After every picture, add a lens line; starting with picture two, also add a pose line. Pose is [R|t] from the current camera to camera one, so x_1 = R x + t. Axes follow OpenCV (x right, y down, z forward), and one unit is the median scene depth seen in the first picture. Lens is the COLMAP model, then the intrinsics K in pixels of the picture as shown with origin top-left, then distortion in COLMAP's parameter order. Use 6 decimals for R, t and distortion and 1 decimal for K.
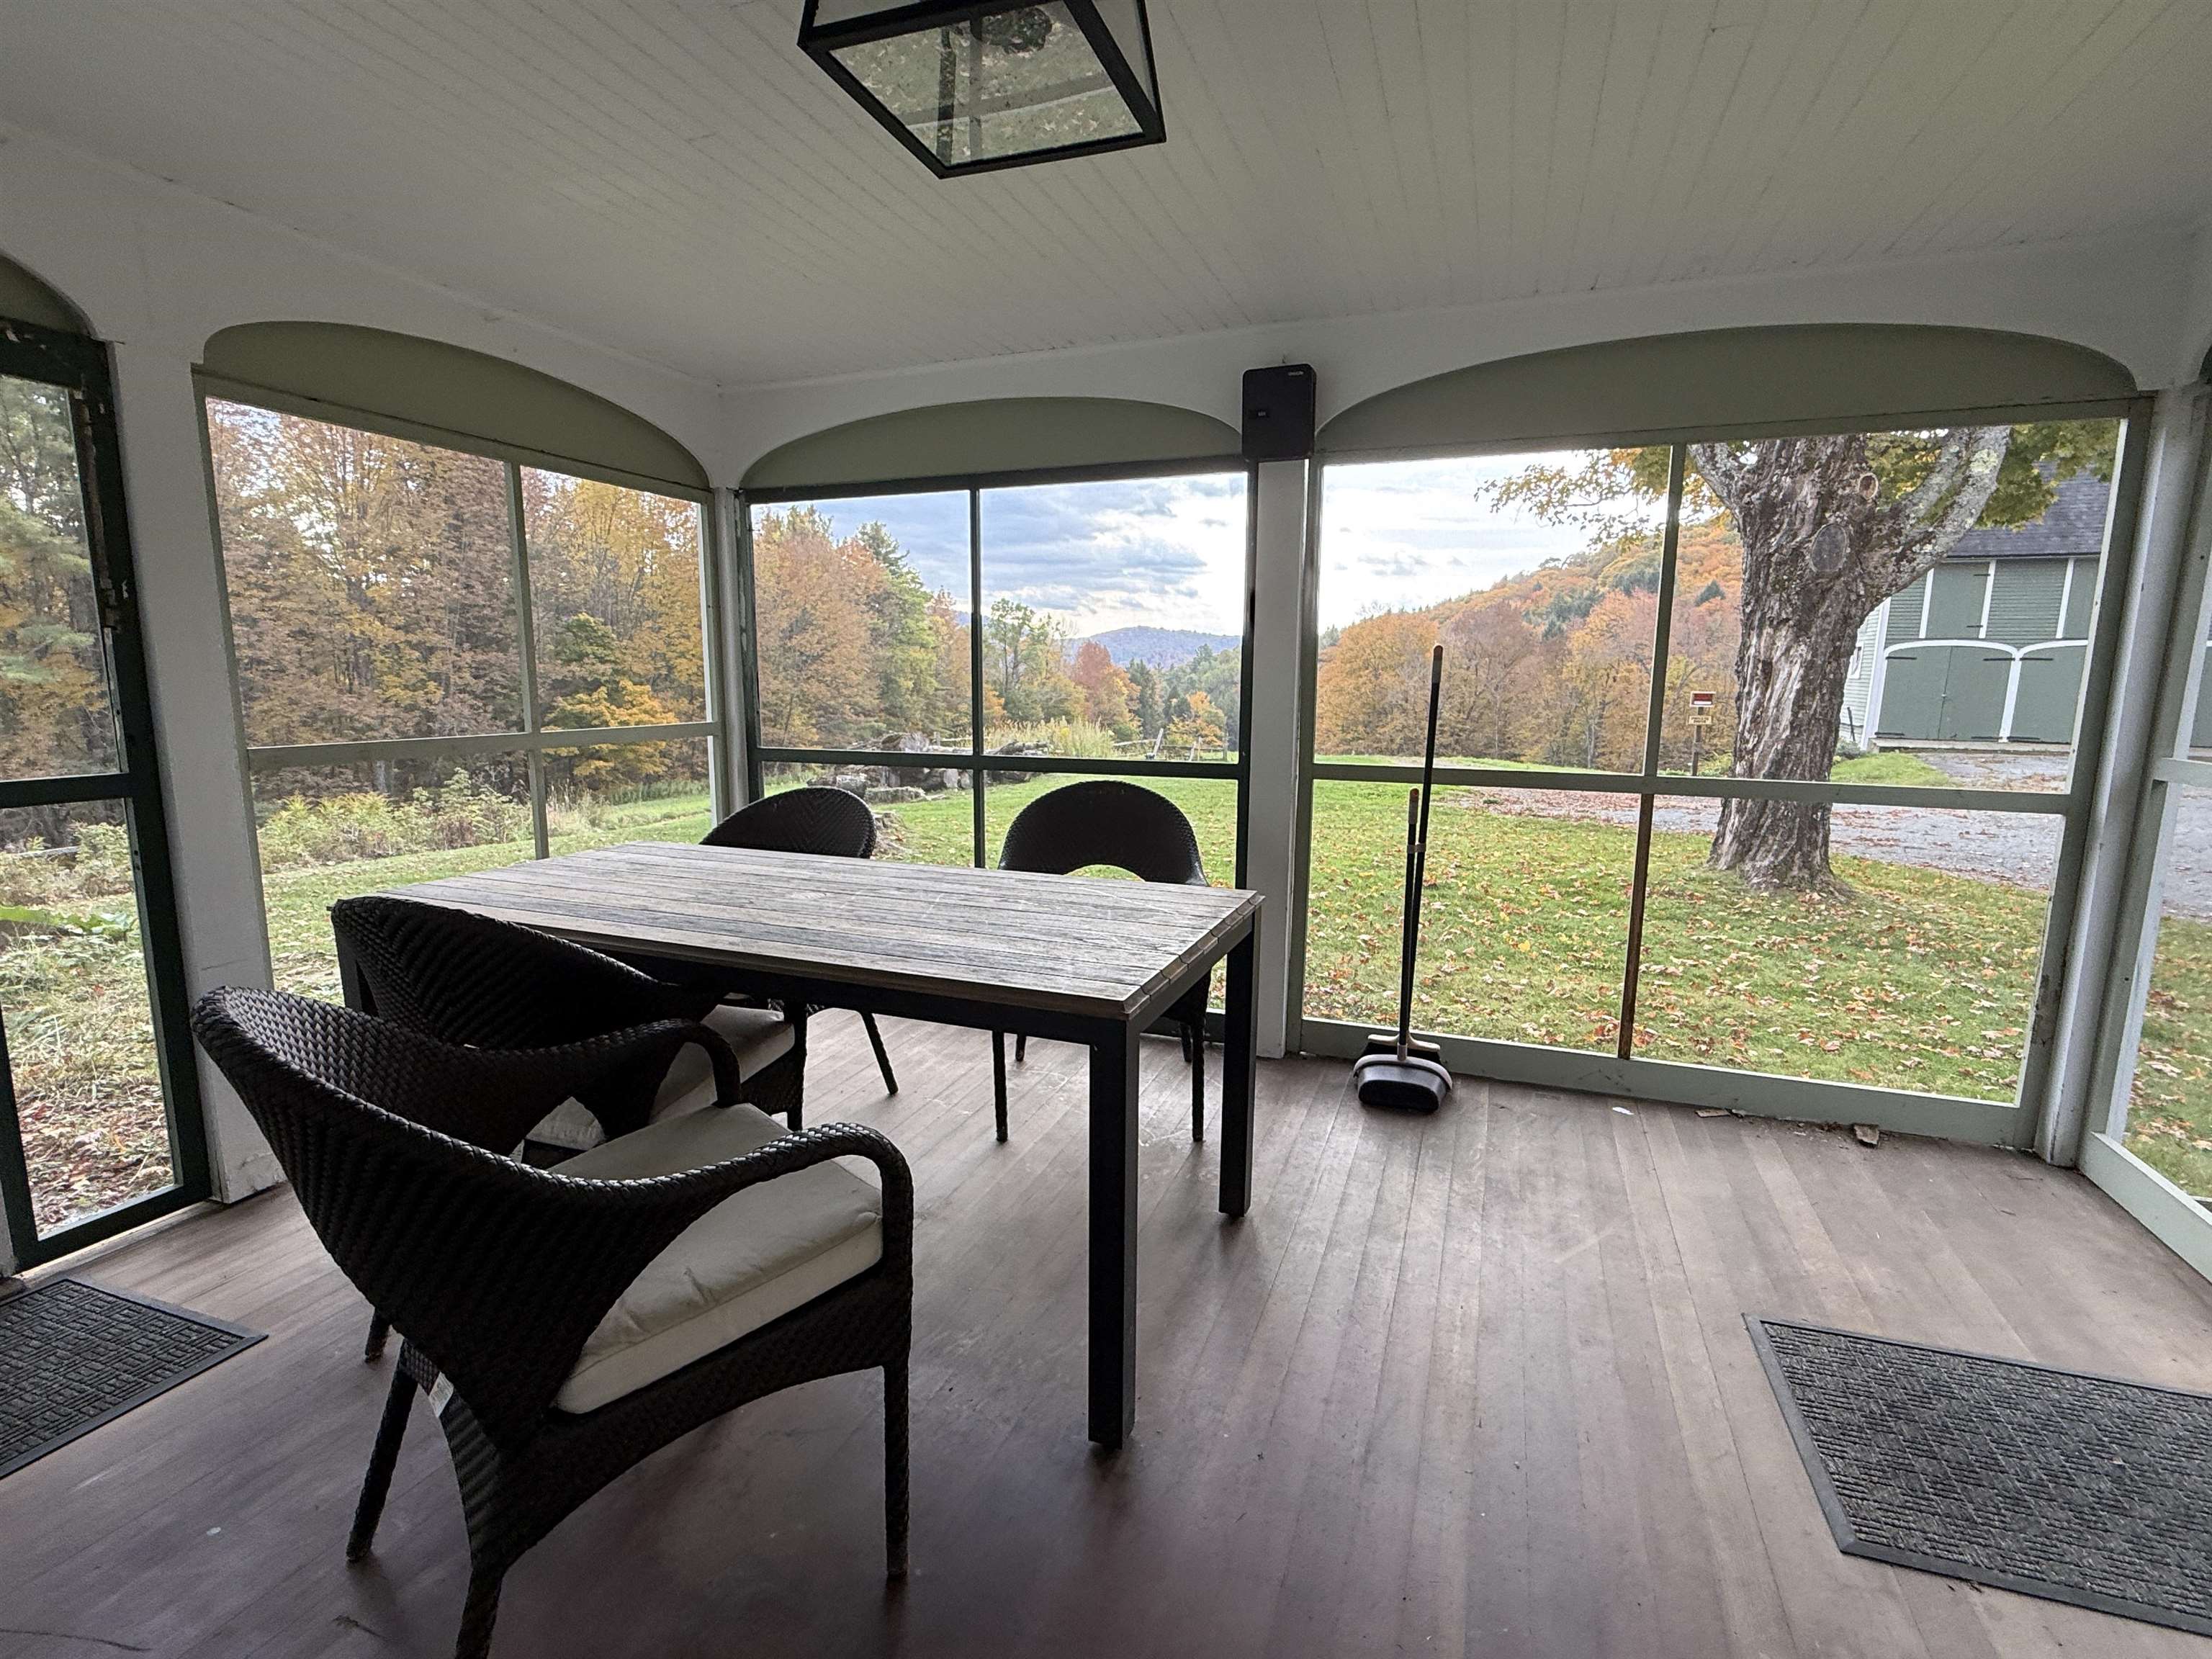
lens RADIAL K [[1057.7, 0, 1112.6], [0, 1057.7, 840.6], [0, 0, 1]] dist [0.002085, -0.000717]
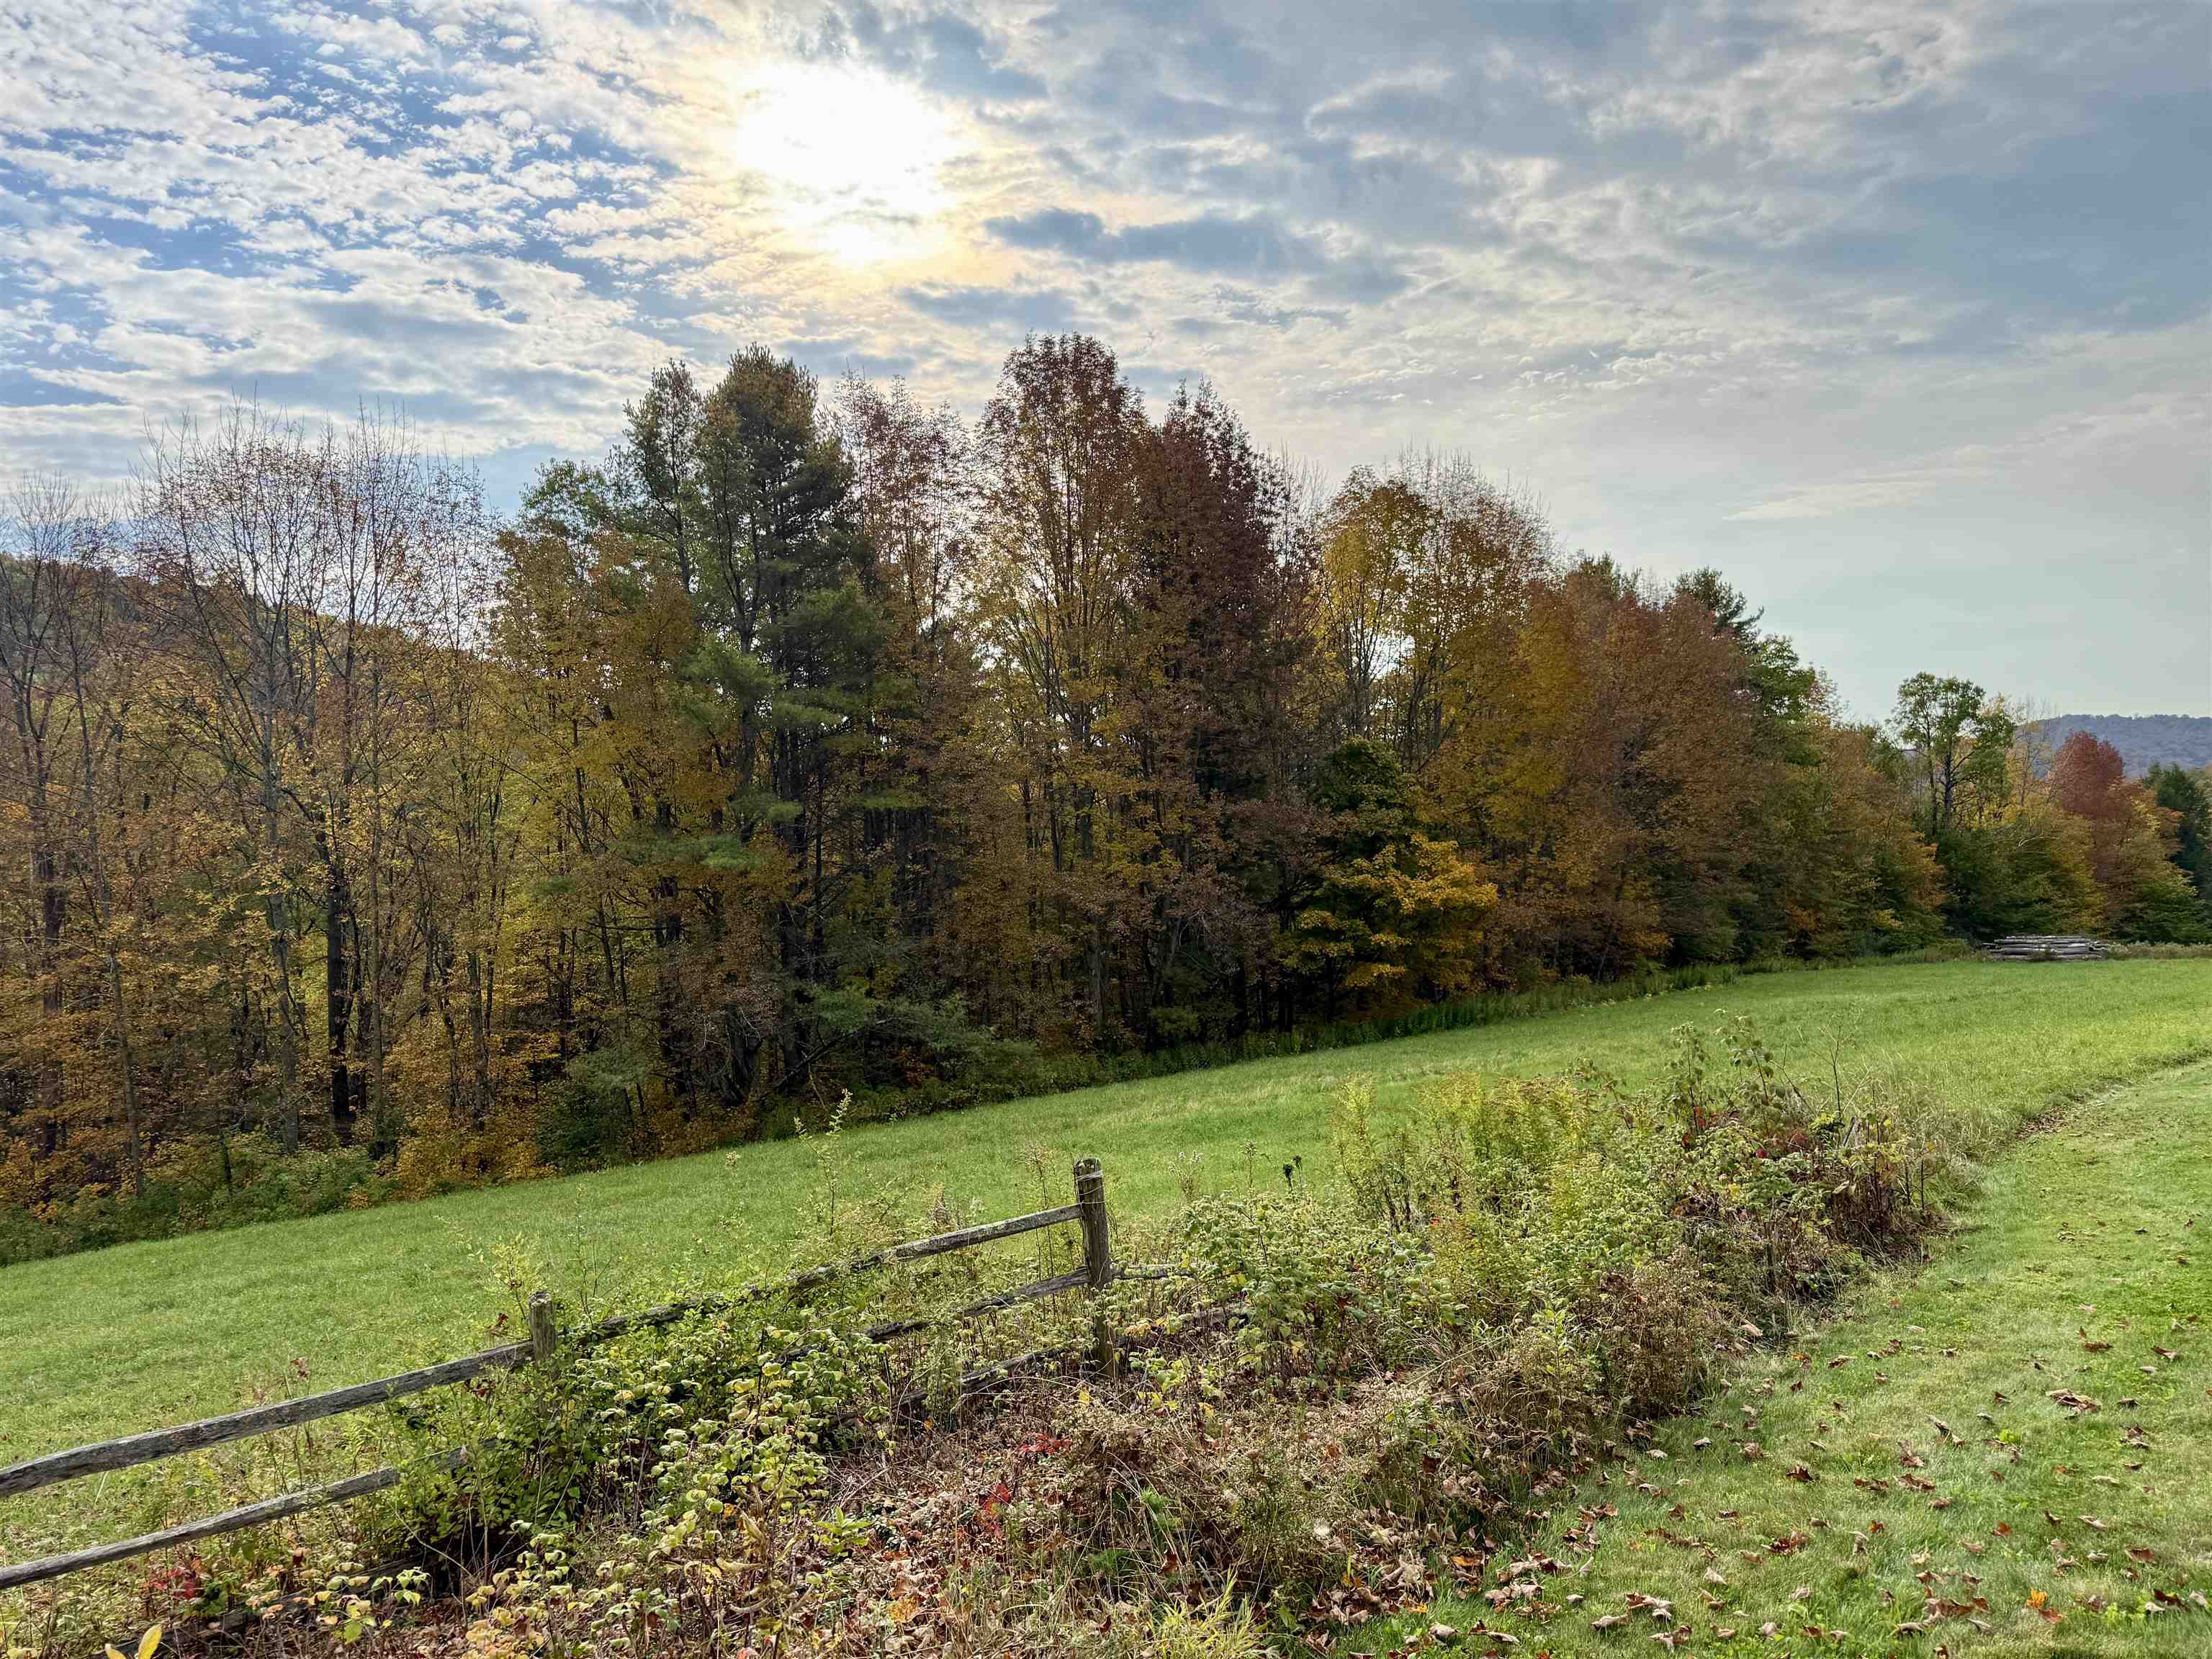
lens RADIAL K [[1553.6, 0, 1082.4], [0, 1553.6, 859.6], [0, 0, 1]] dist [0.035932, -0.043980]
pose [[0.862698, -0.044318, -0.503774, -2.565792], [-0.024560, 0.991306, -0.129266, -0.196987], [0.505123, 0.123890, 0.854109, 1.779618]]
